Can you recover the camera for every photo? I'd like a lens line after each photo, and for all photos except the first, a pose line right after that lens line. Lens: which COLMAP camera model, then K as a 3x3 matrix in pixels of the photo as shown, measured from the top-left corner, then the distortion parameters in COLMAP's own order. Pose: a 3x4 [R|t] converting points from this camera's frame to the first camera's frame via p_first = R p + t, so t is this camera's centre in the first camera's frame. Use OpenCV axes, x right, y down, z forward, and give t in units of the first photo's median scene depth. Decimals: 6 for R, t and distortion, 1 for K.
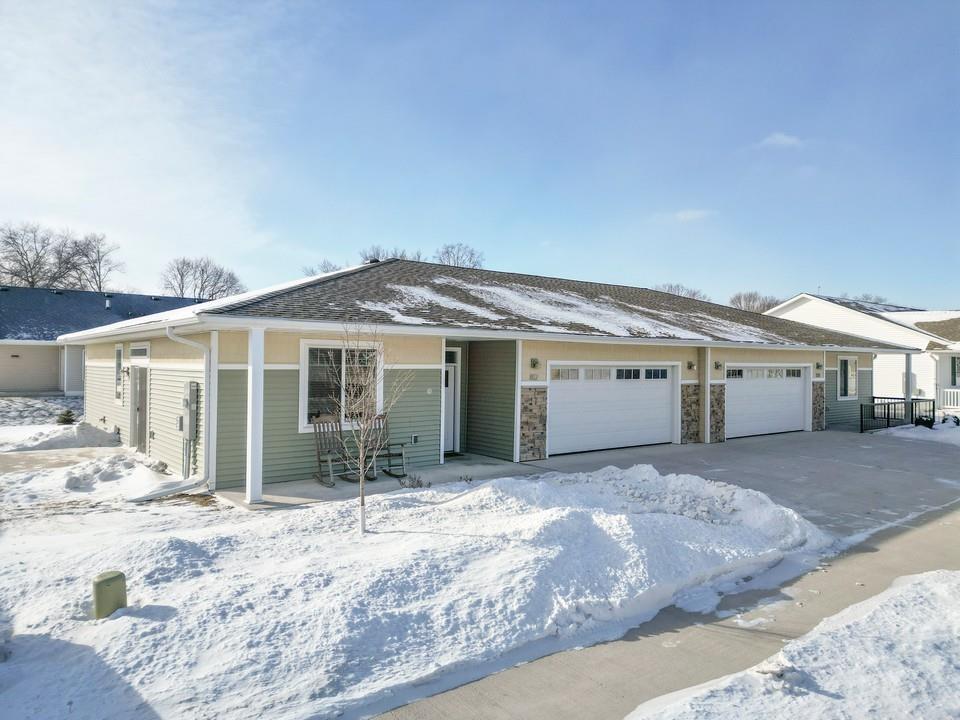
lens RADIAL K [[675.6, 0, 480.0], [0, 675.6, 360.0], [0, 0, 1]] dist [0.002350, -0.003449]
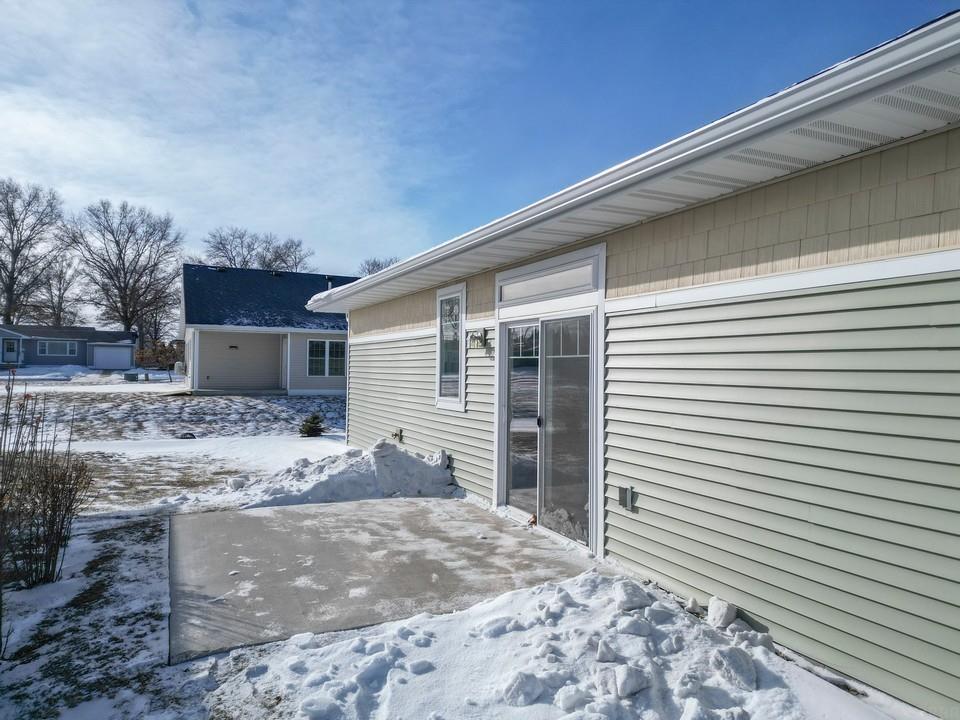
lens RADIAL K [[675.6, 0, 480.0], [0, 675.6, 360.0], [0, 0, 1]] dist [0.002350, -0.003449]
pose [[0.972174, 0.000688, -0.234258, -0.228436], [-0.002926, 0.999953, -0.009207, 0.020071], [0.234240, 0.009636, 0.972131, 0.302215]]
